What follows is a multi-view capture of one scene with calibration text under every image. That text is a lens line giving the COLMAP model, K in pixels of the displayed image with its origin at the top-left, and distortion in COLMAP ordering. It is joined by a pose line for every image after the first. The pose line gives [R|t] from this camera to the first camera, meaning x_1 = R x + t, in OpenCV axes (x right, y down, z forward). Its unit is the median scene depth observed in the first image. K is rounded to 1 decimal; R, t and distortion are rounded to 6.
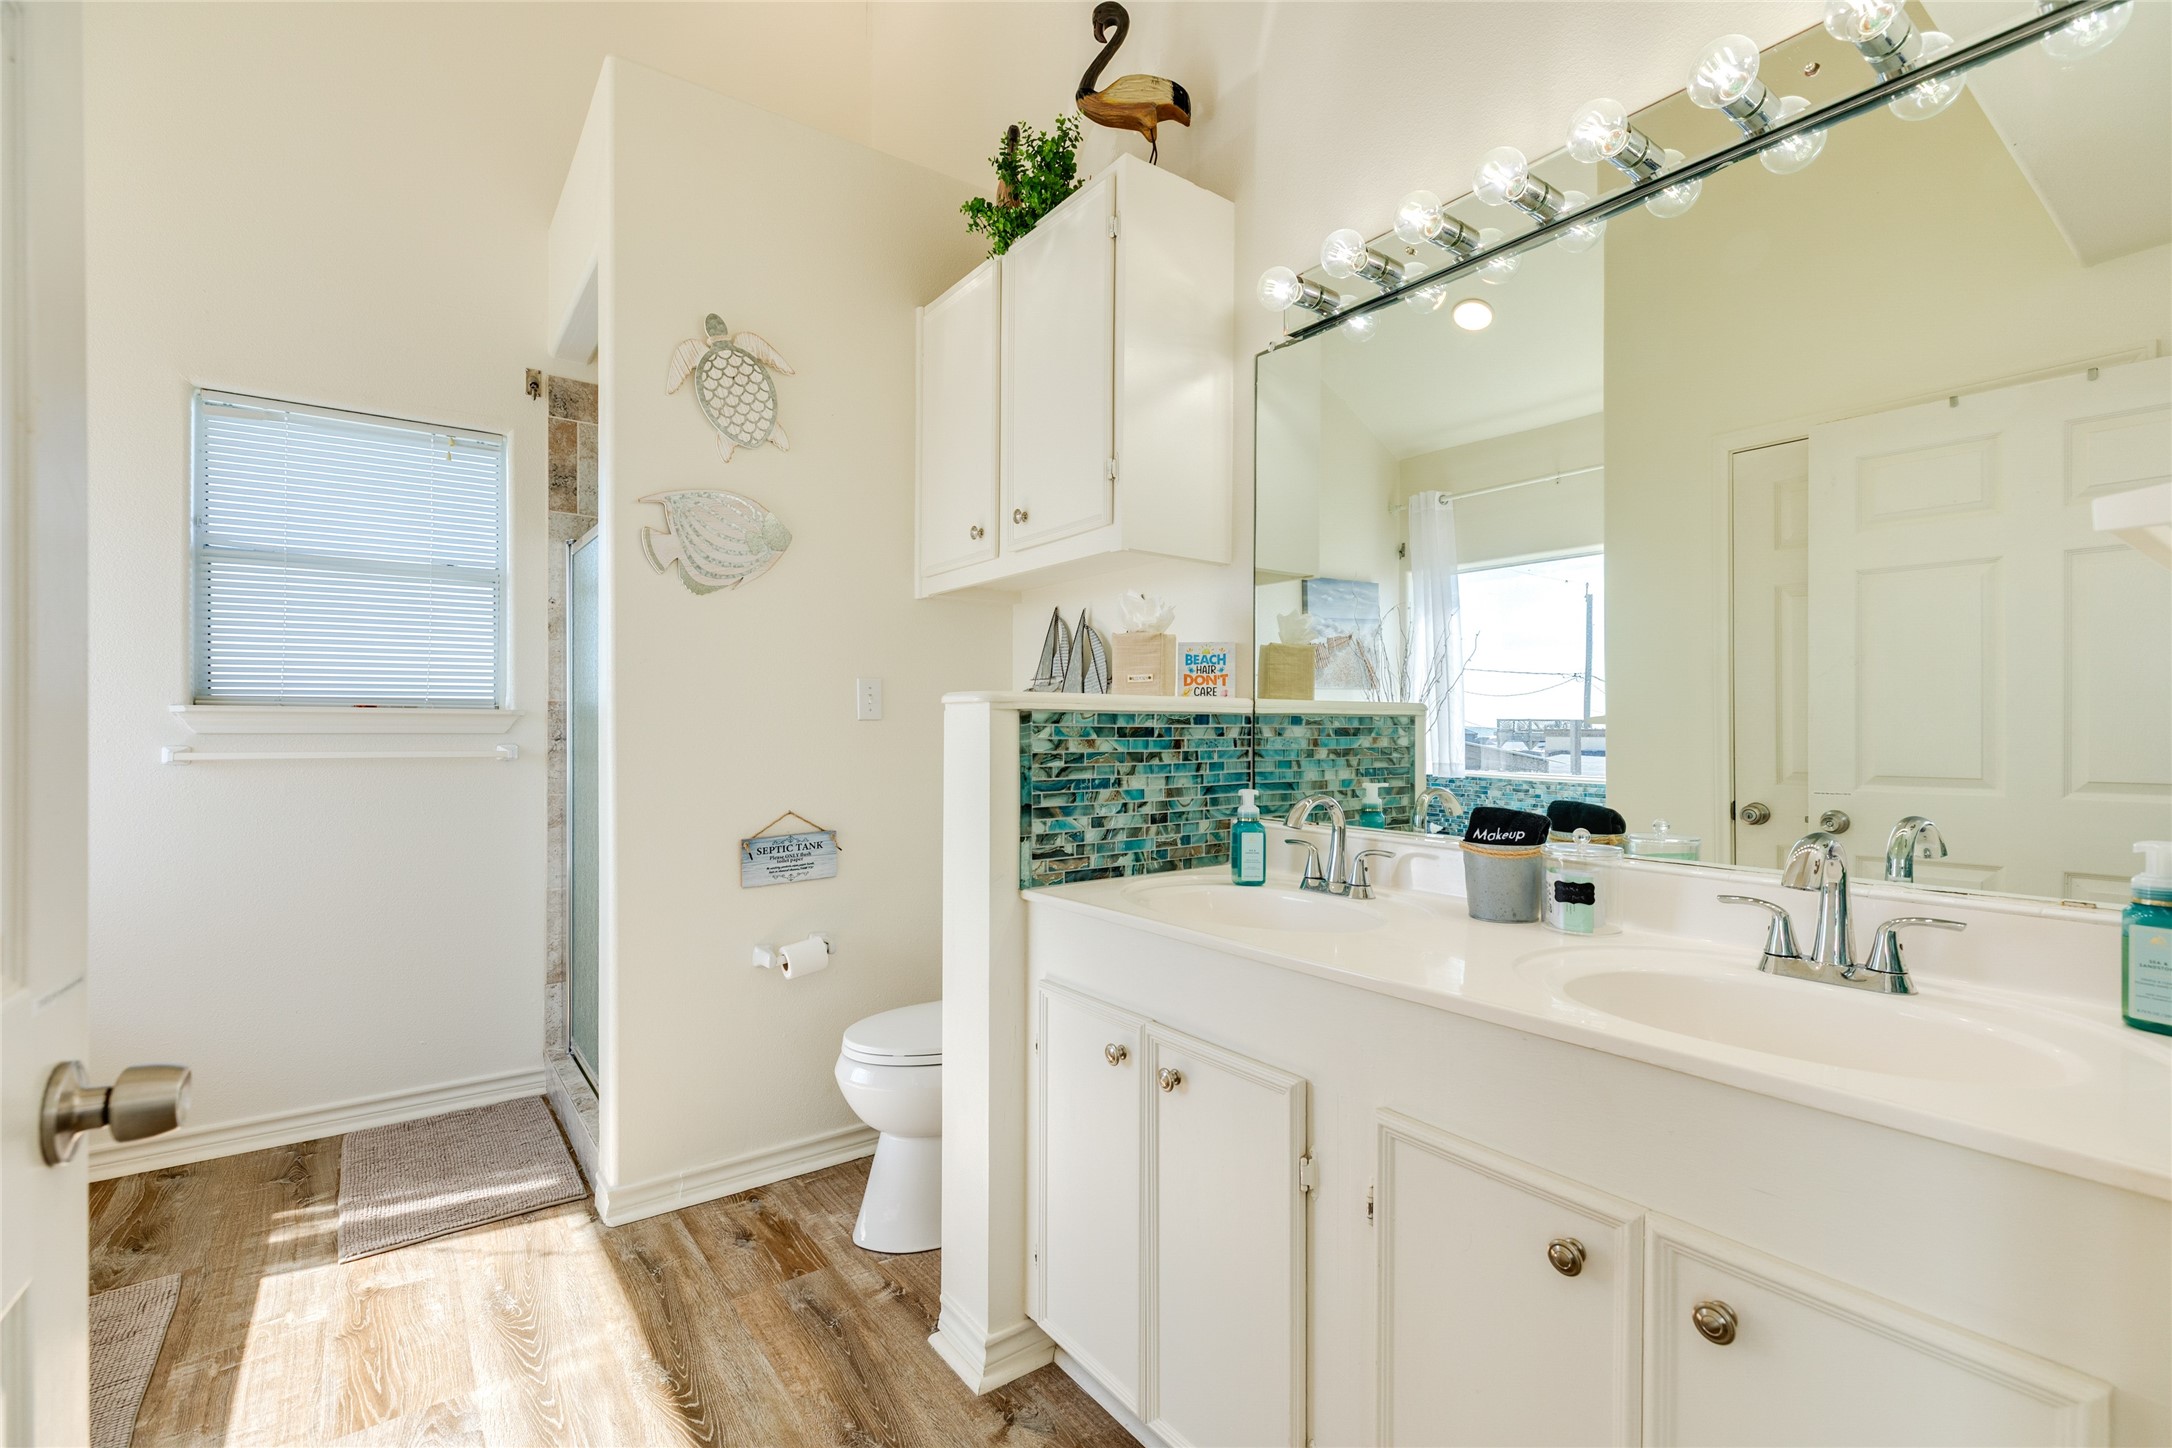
lens RADIAL K [[990.8, 0, 1085.4], [0, 990.8, 722.9], [0, 0, 1]] dist [0.016684, 0.001128]
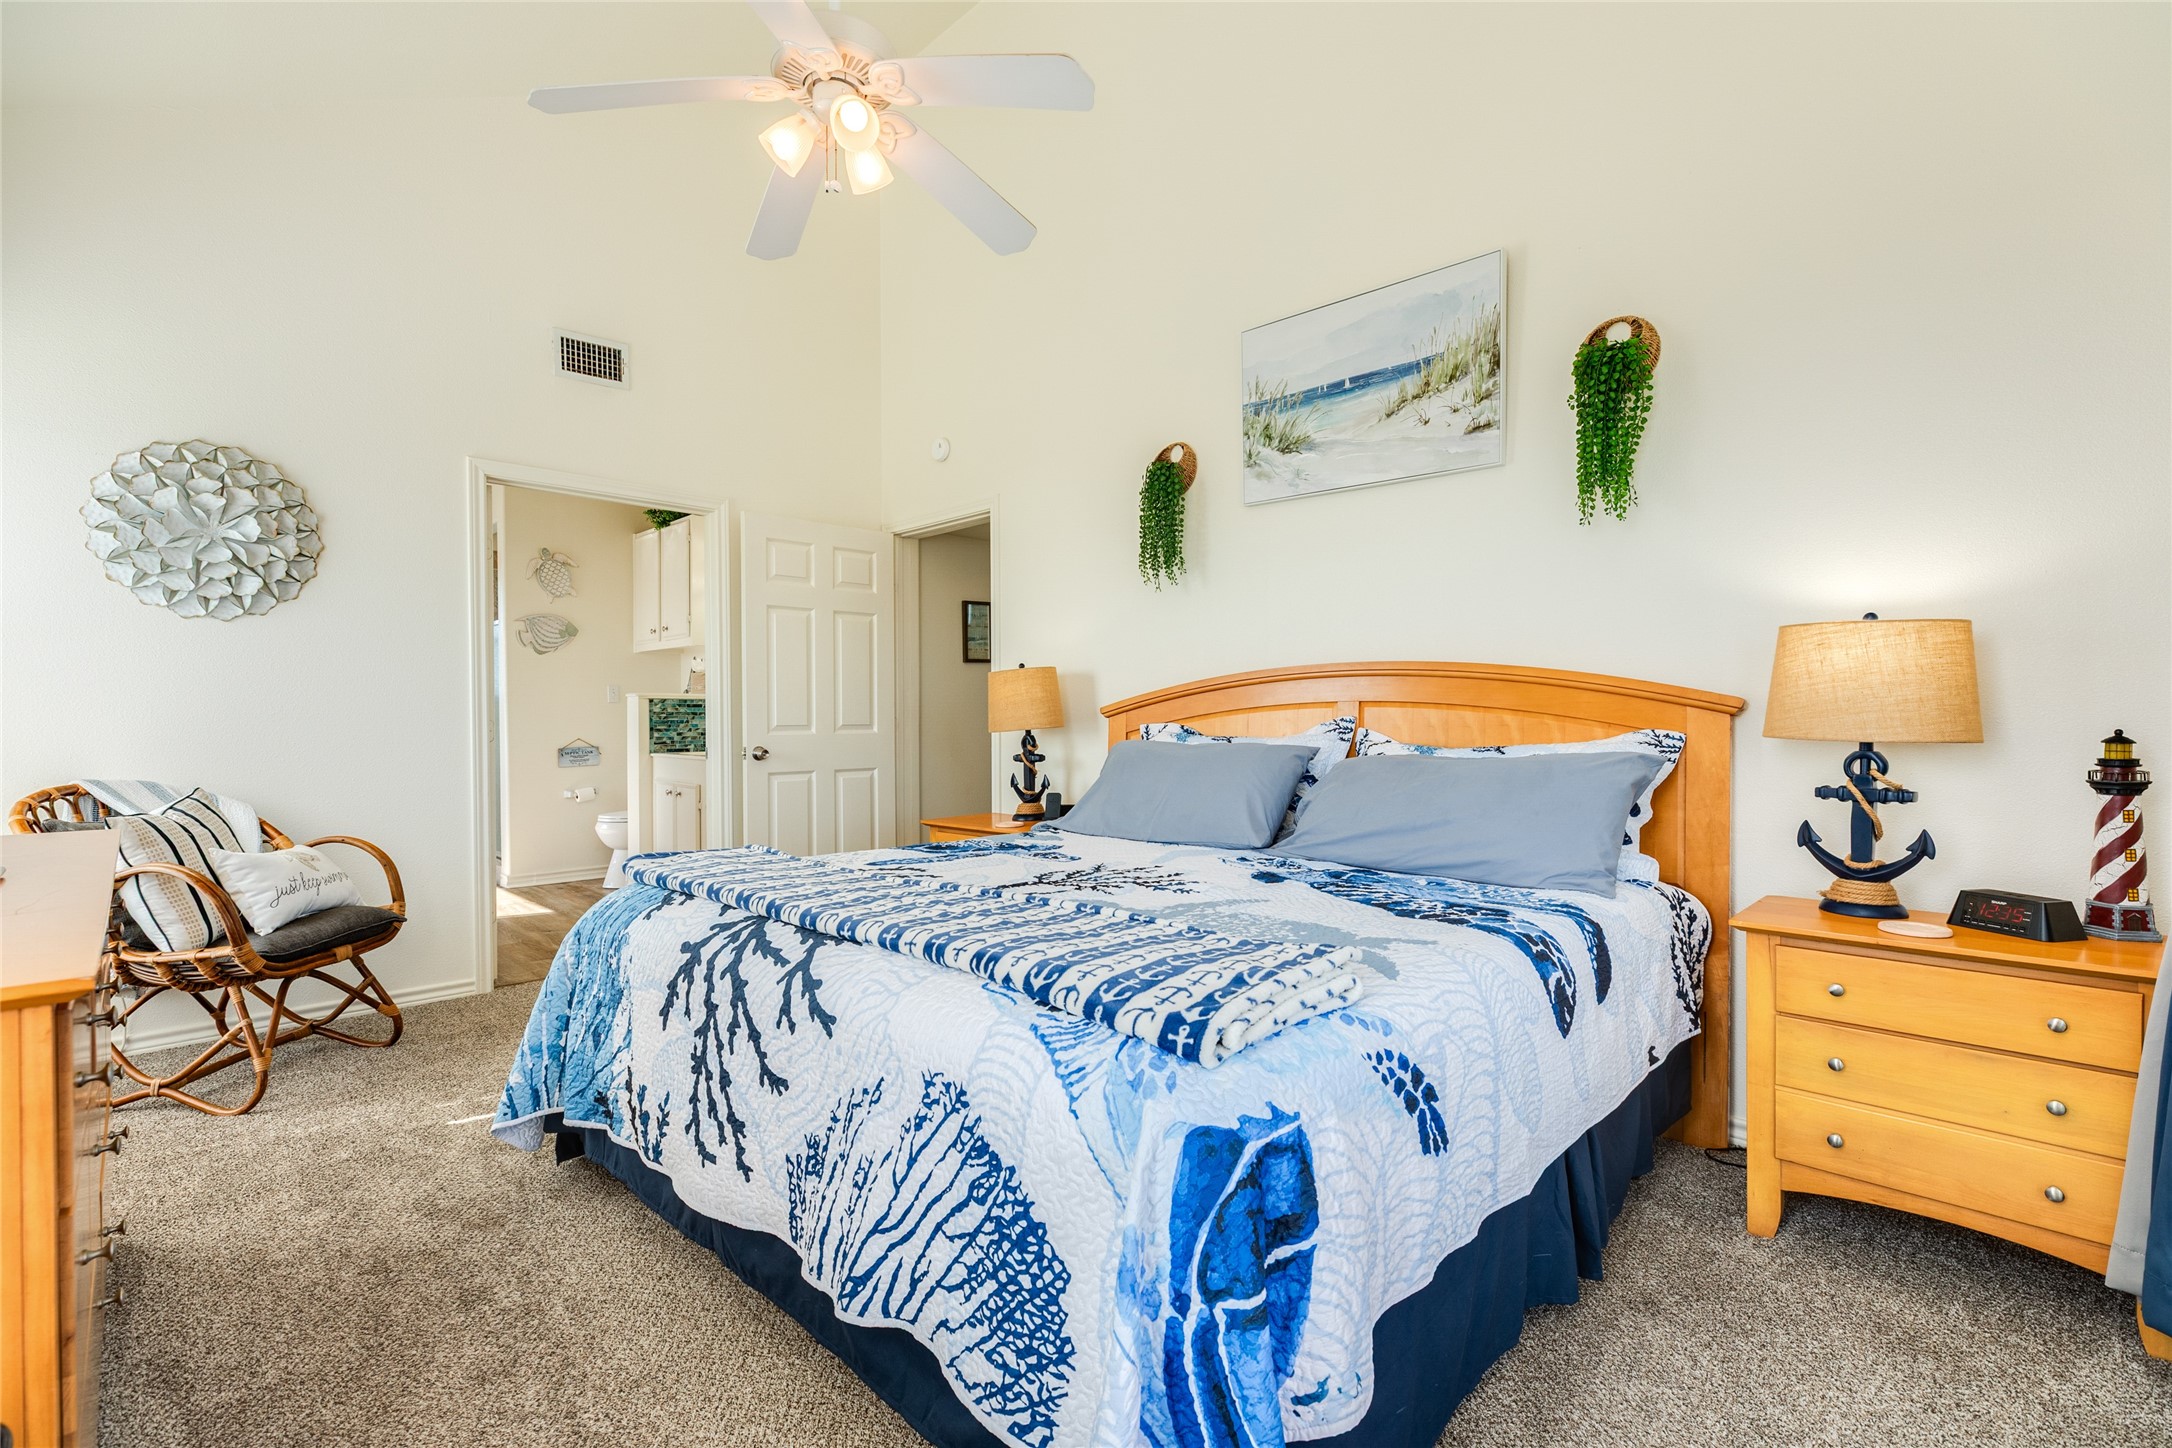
lens RADIAL K [[990.8, 0, 1087.3], [0, 990.8, 725.0], [0, 0, 1]] dist [0.016684, 0.001128]
pose [[0.988093, -0.005447, 0.153765, 0.642512], [0.003512, 0.999911, 0.012850, 0.027606], [-0.153821, -0.012157, 0.988024, -1.847992]]
